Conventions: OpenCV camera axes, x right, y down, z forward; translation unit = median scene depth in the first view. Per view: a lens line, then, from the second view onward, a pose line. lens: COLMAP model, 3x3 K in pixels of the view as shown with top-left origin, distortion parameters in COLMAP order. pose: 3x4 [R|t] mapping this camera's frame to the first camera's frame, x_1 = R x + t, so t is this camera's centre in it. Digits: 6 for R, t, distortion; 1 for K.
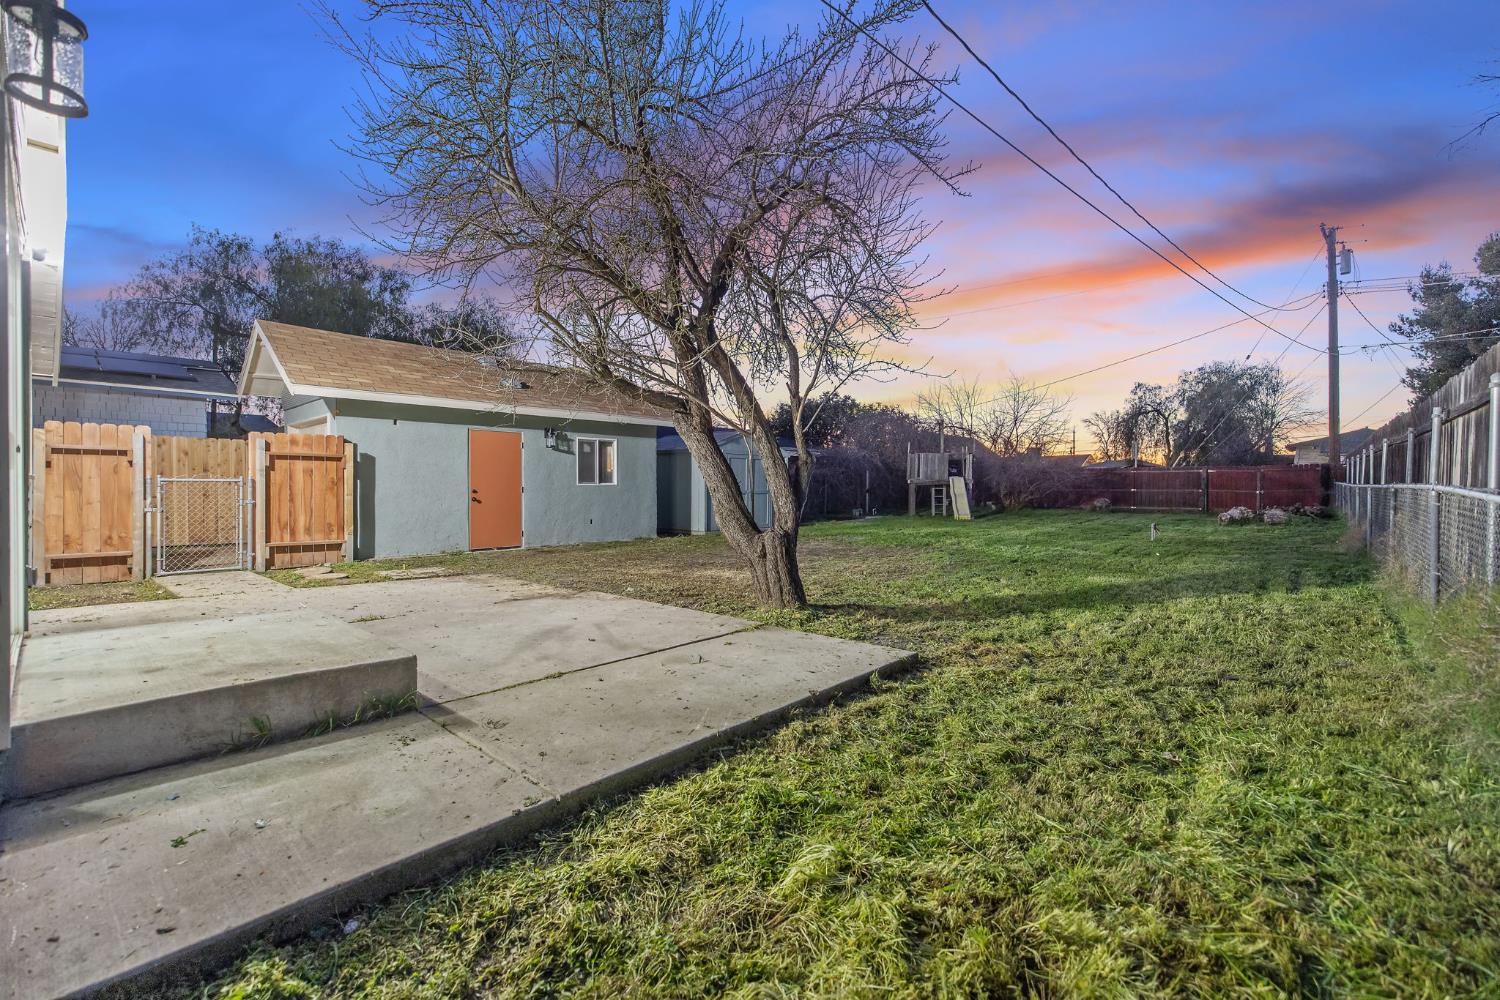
lens RADIAL K [[674.0, 0, 754.8], [0, 674.0, 480.7], [0, 0, 1]] dist [-0.003979, 0.000221]
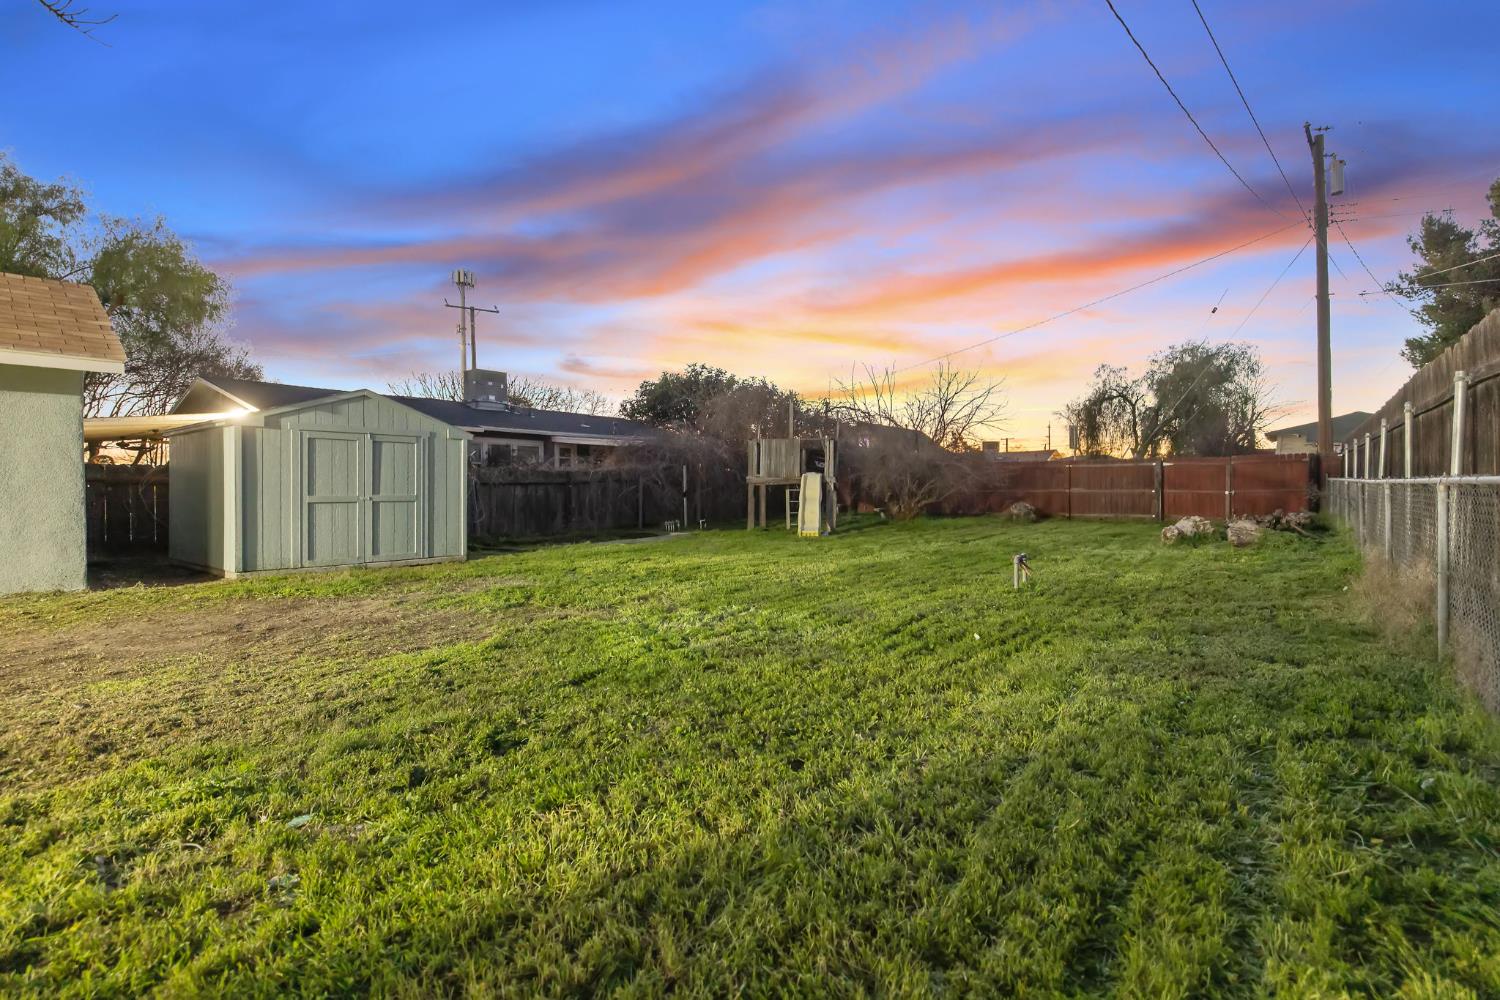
lens RADIAL K [[773.2, 0, 748.5], [0, 773.2, 483.6], [0, 0, 1]] dist [-0.010385, -0.000413]
pose [[0.997252, -0.005430, 0.073889, 0.117895], [0.005254, 0.999983, 0.002581, 0.001578], [-0.073901, -0.002186, 0.997263, 0.143947]]
